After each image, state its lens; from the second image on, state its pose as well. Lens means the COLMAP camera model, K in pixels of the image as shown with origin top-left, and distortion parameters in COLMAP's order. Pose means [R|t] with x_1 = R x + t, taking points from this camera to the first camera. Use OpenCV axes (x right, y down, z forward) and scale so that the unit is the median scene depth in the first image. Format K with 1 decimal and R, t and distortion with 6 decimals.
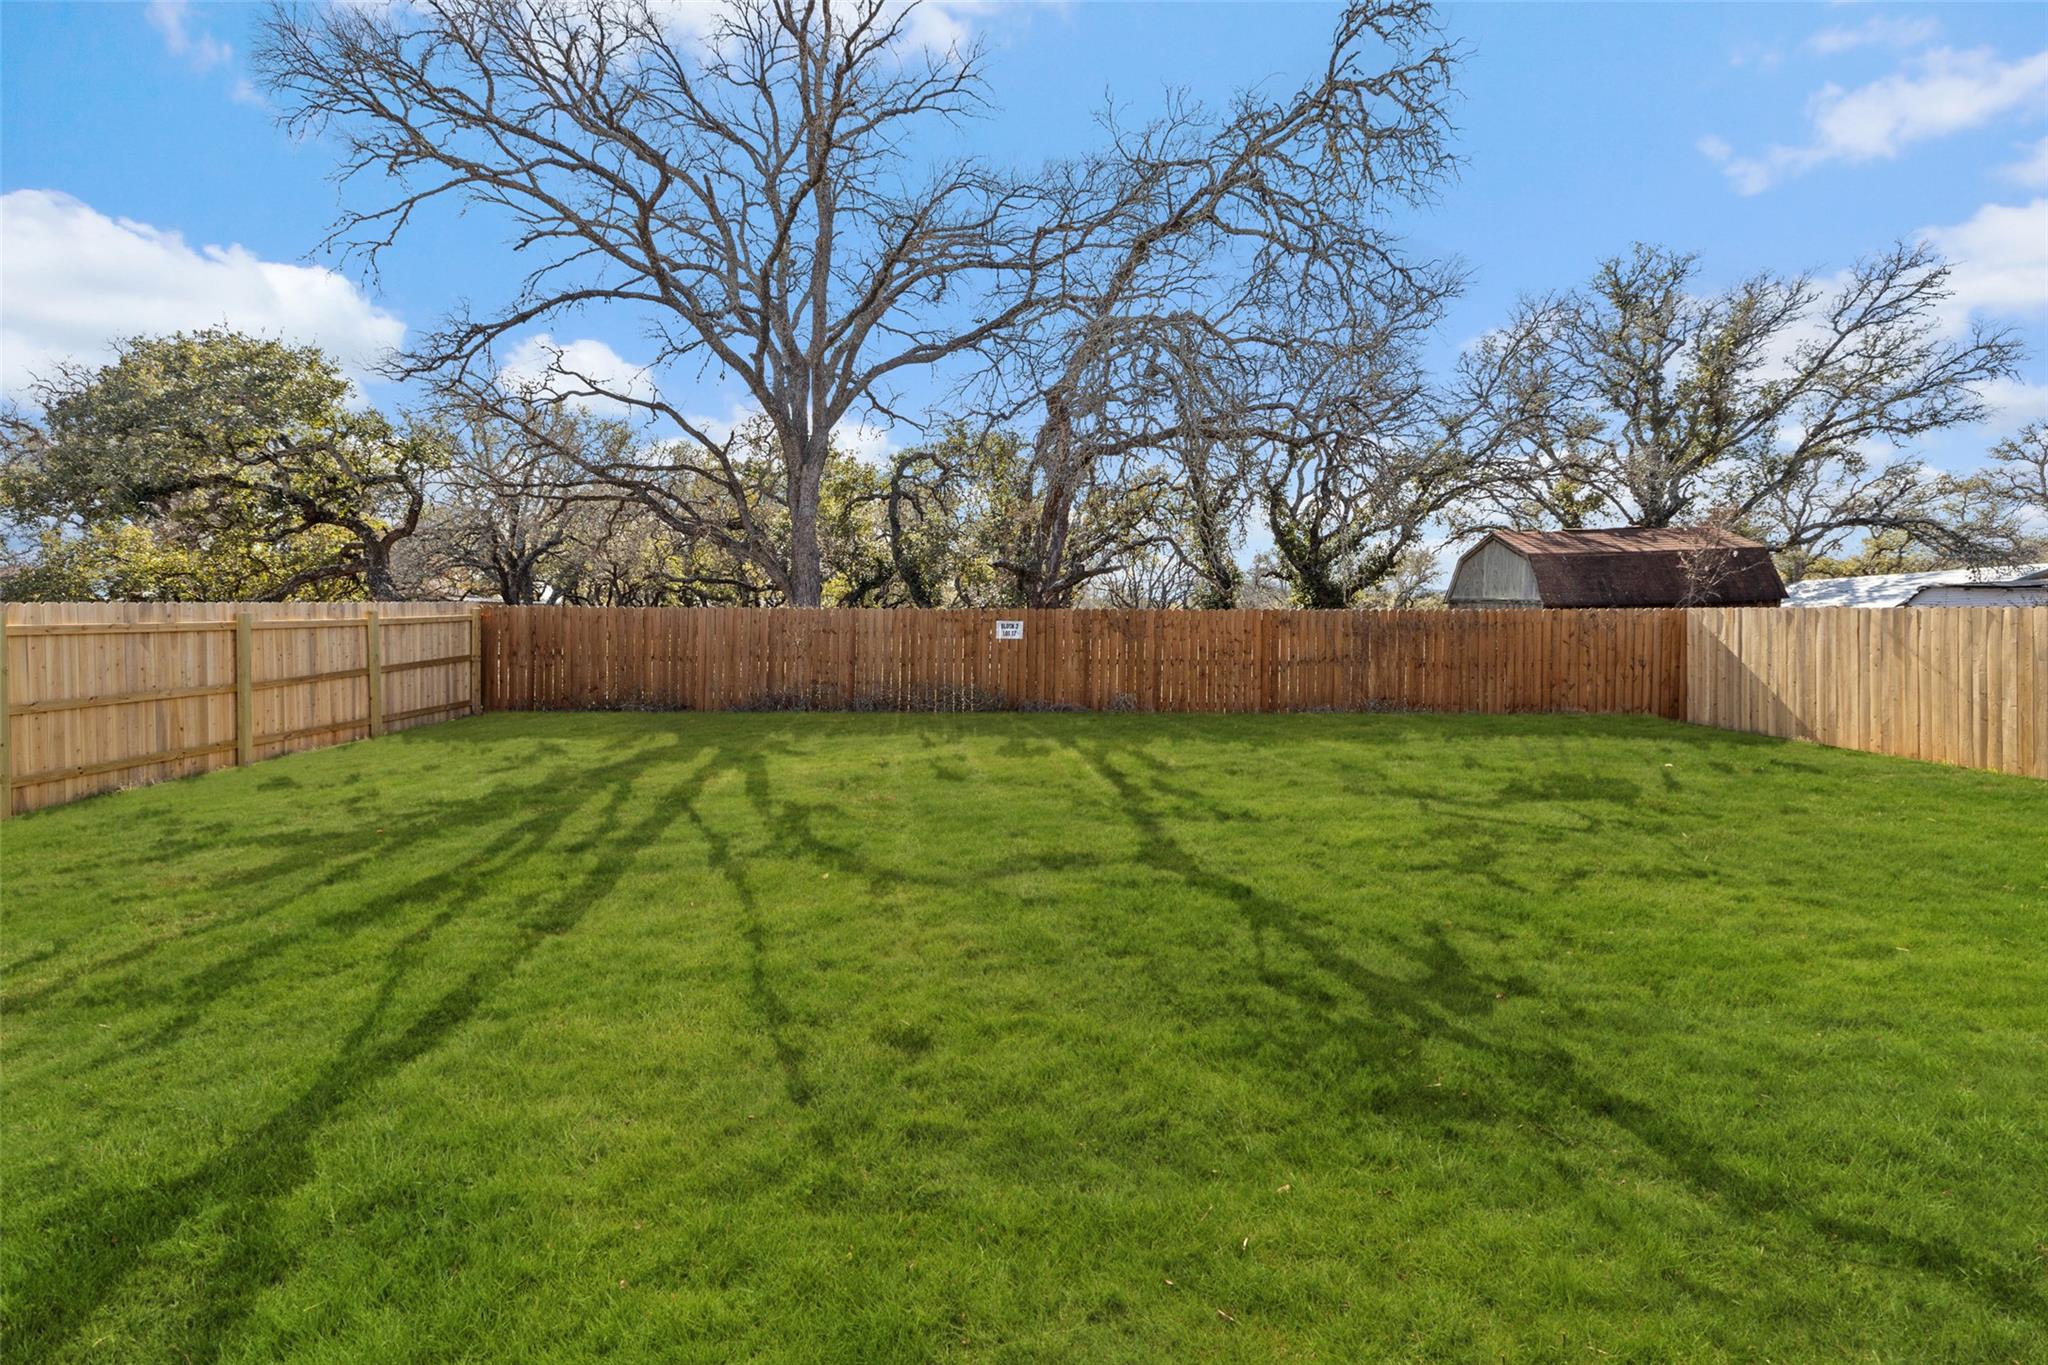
lens RADIAL K [[922.4, 0, 1026.5], [0, 922.4, 634.6], [0, 0, 1]] dist [0.000560, 0.000182]
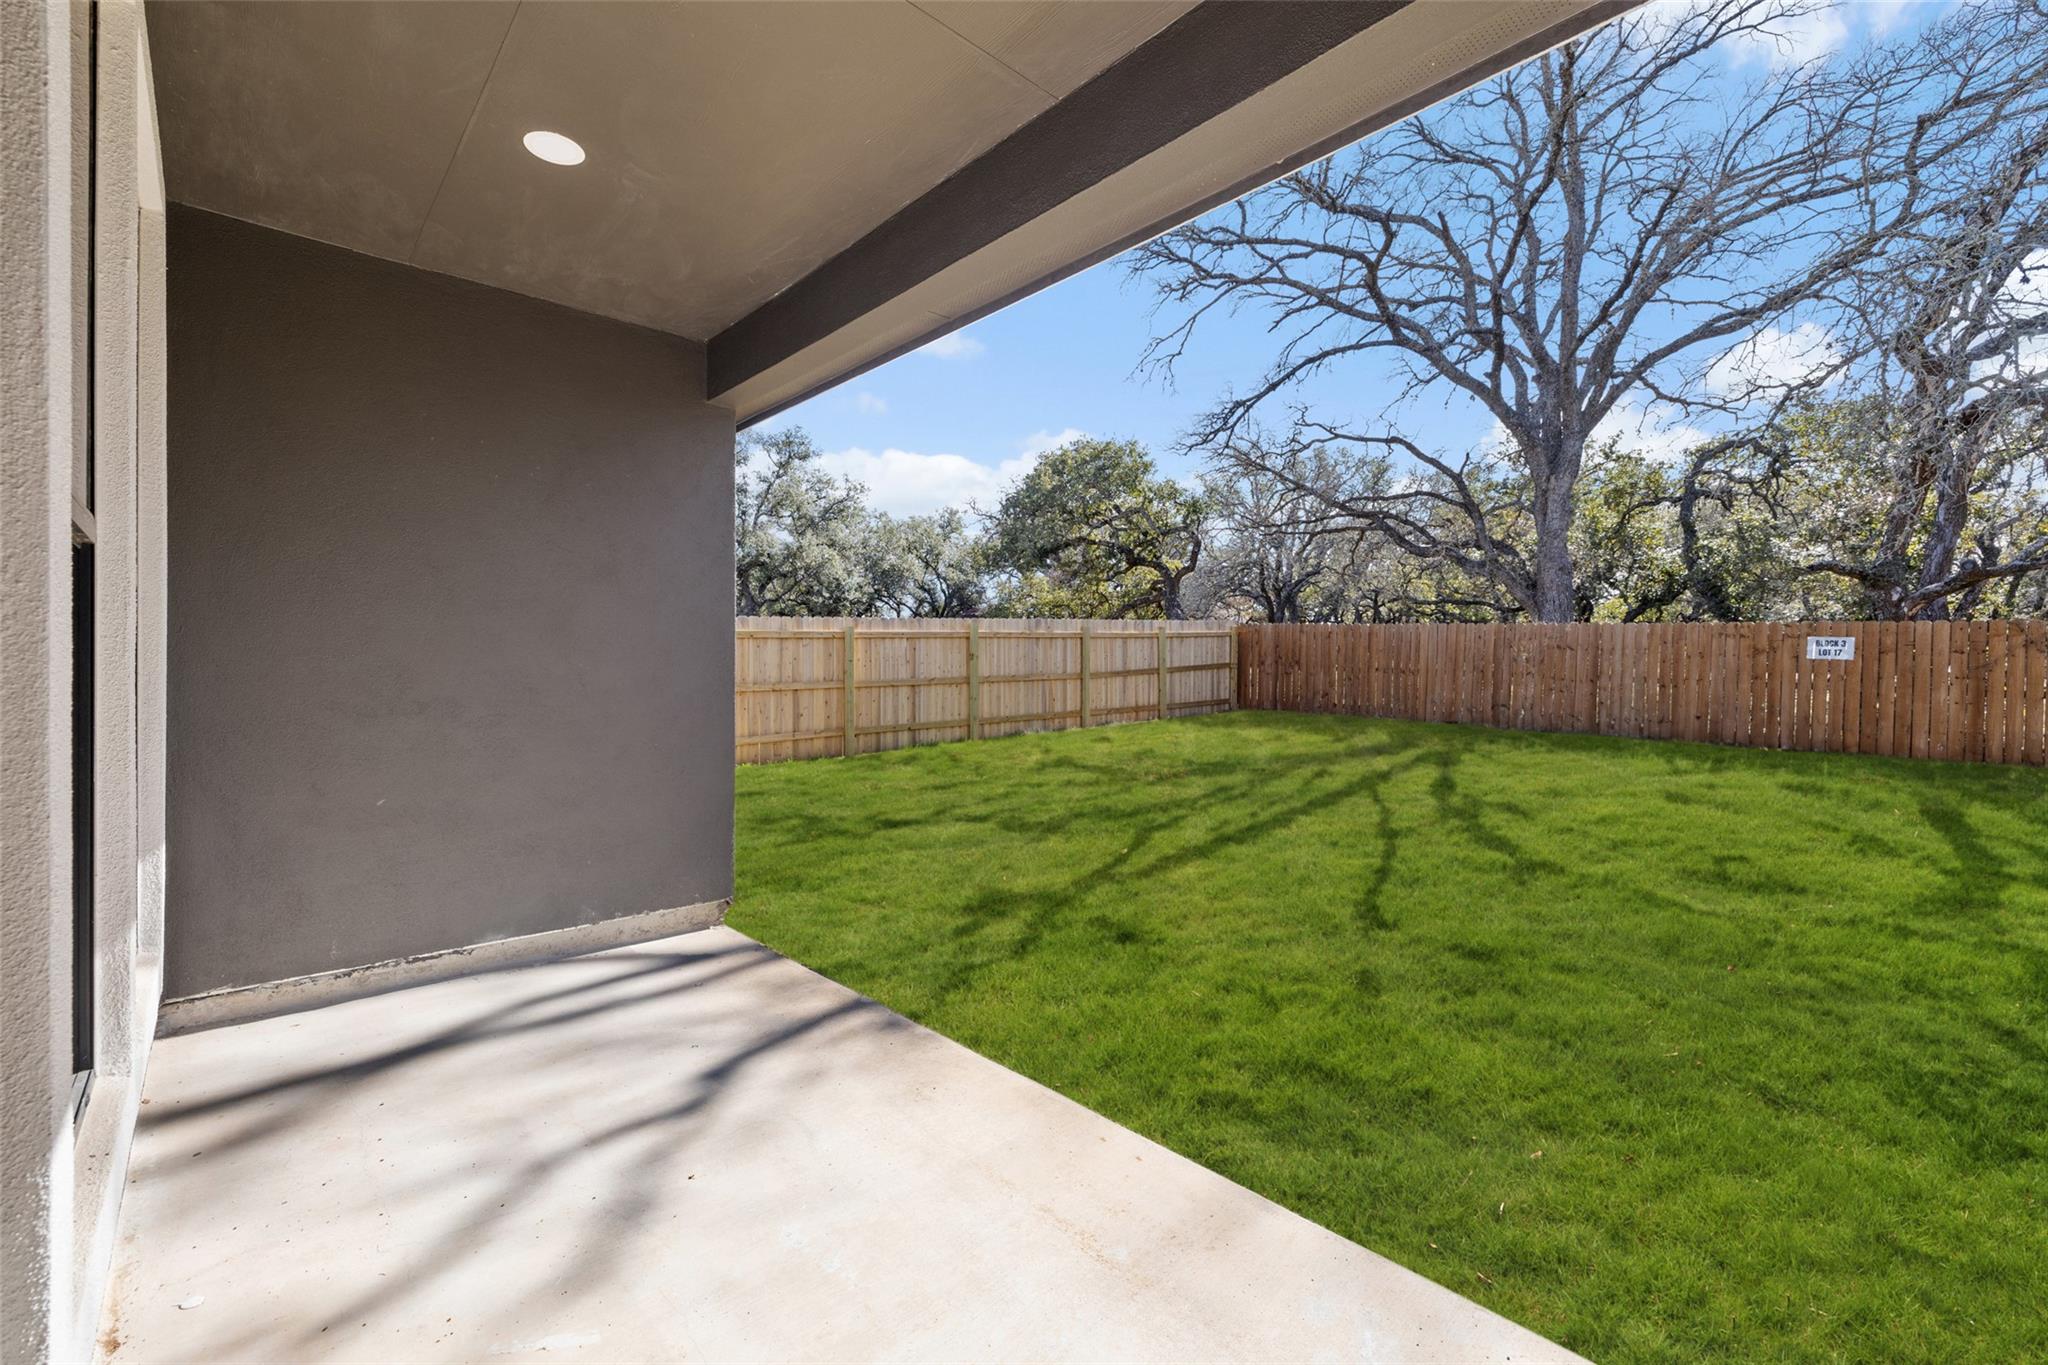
lens RADIAL K [[922.4, 0, 1026.5], [0, 922.4, 634.6], [0, 0, 1]] dist [0.000560, 0.000182]
pose [[0.697877, -0.010077, -0.716146, 0.097936], [-0.012837, 0.999564, -0.026574, 0.019222], [0.716102, 0.027739, 0.697444, -0.071916]]
